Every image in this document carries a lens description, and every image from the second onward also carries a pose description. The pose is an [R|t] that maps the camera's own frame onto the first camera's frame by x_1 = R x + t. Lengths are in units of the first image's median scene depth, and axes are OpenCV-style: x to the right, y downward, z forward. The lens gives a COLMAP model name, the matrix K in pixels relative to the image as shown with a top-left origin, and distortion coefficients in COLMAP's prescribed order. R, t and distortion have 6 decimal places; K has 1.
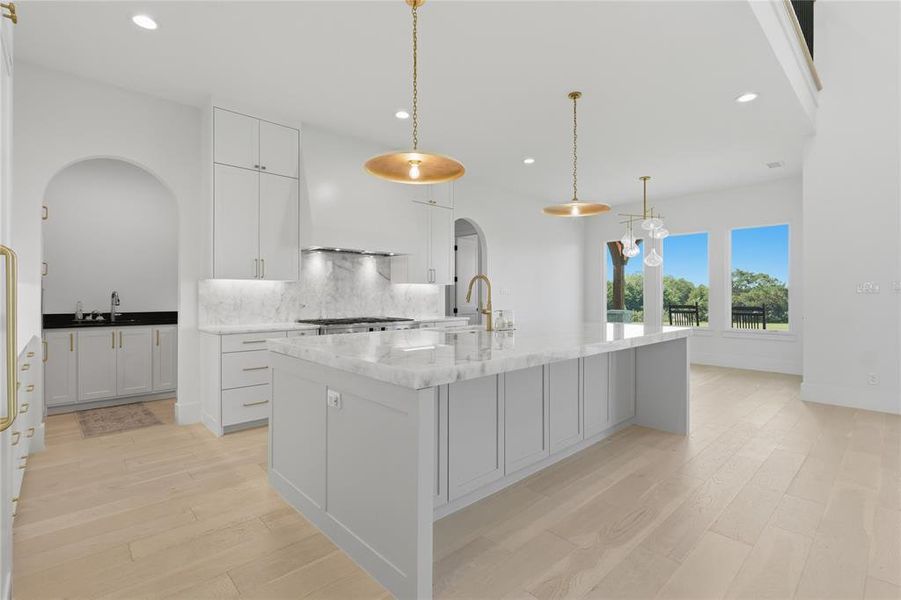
lens RADIAL K [[415.9, 0, 447.0], [0, 415.9, 297.7], [0, 0, 1]] dist [-0.002185, 0.000087]
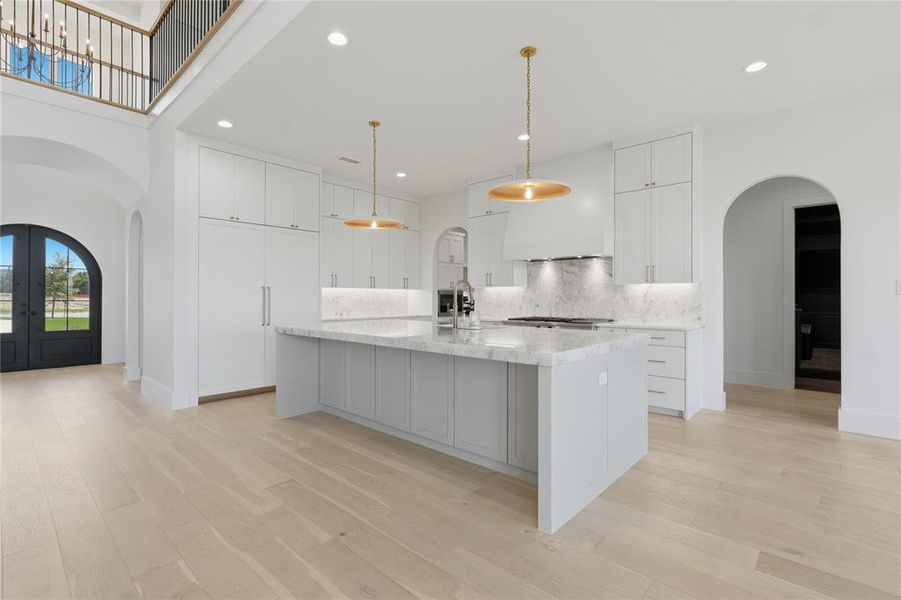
lens RADIAL K [[415.9, 0, 447.0], [0, 415.9, 297.7], [0, 0, 1]] dist [-0.002185, 0.000087]
pose [[0.081318, 0.000067, -0.996688, 0.893449], [-0.005876, 0.999983, -0.000413, -0.002348], [0.996671, 0.005890, 0.081317, 0.625708]]
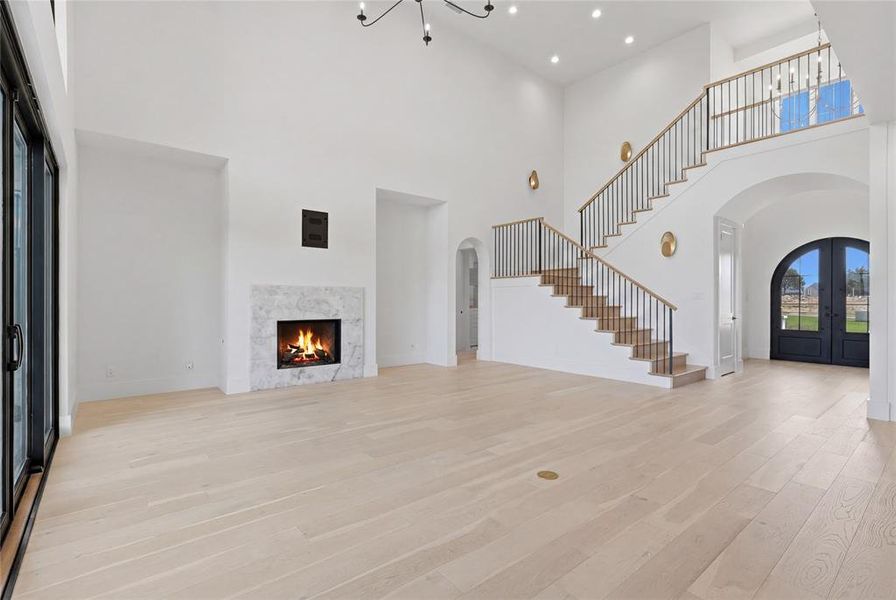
lens RADIAL K [[413.6, 0, 444.5], [0, 413.6, 297.7], [0, 0, 1]] dist [-0.002185, 0.000087]
pose [[-0.997894, -0.000785, 0.064857, 0.772983], [-0.000918, 0.999998, -0.002011, -0.005931], [-0.064856, -0.002066, -0.997893, 1.053028]]
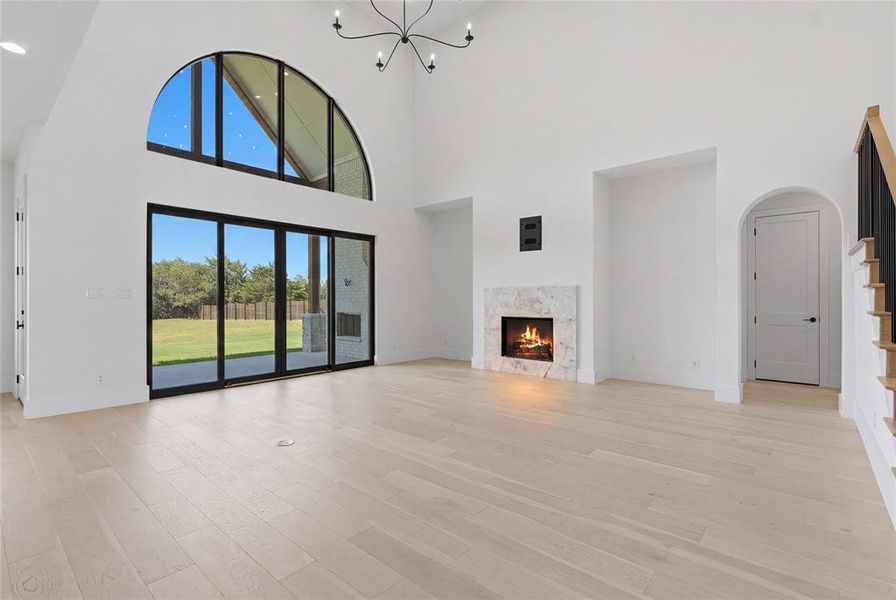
lens RADIAL K [[416.5, 0, 446.2], [0, 416.5, 299.4], [0, 0, 1]] dist [-0.000413, 0.000224]
pose [[-0.108502, 0.001073, 0.994096, -0.115125], [0.006364, 0.999980, -0.000384, -0.001455], [-0.994076, 0.006285, -0.108507, 0.226357]]
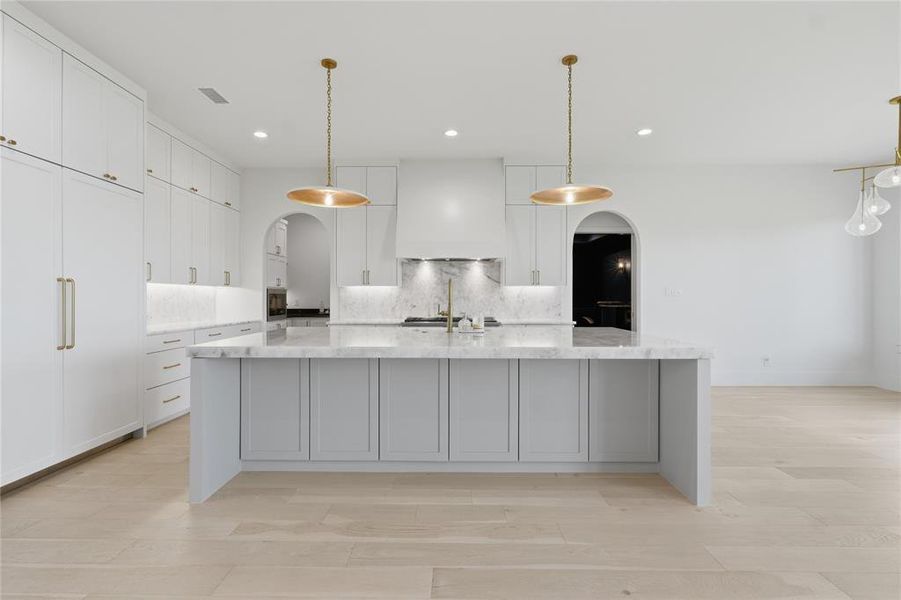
lens RADIAL K [[413.2, 0, 445.6], [0, 413.2, 298.6], [0, 0, 1]] dist [-0.001032, -0.000075]
pose [[0.724564, 0.001452, -0.689206, 0.567099], [-0.003859, 0.999991, -0.001950, -0.000403], [0.689196, 0.004073, 0.724563, 0.178393]]
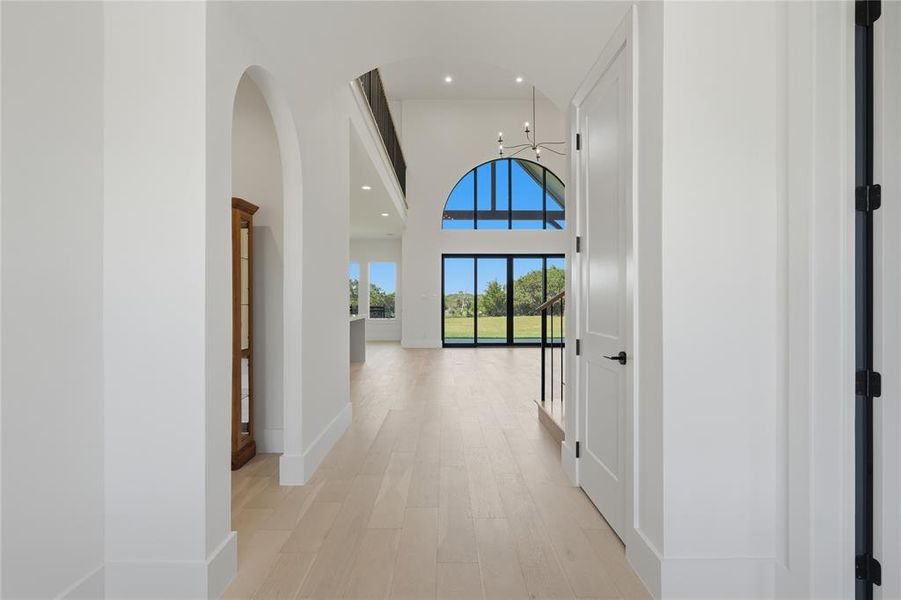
lens RADIAL K [[417.0, 0, 444.8], [0, 417.0, 299.5], [0, 0, 1]] dist [-0.000669, -0.000126]
pose [[0.675251, 0.002179, 0.737585, -0.617931], [0.003546, 0.999974, -0.006200, 0.006347], [-0.737579, 0.006802, 0.675226, -0.657740]]
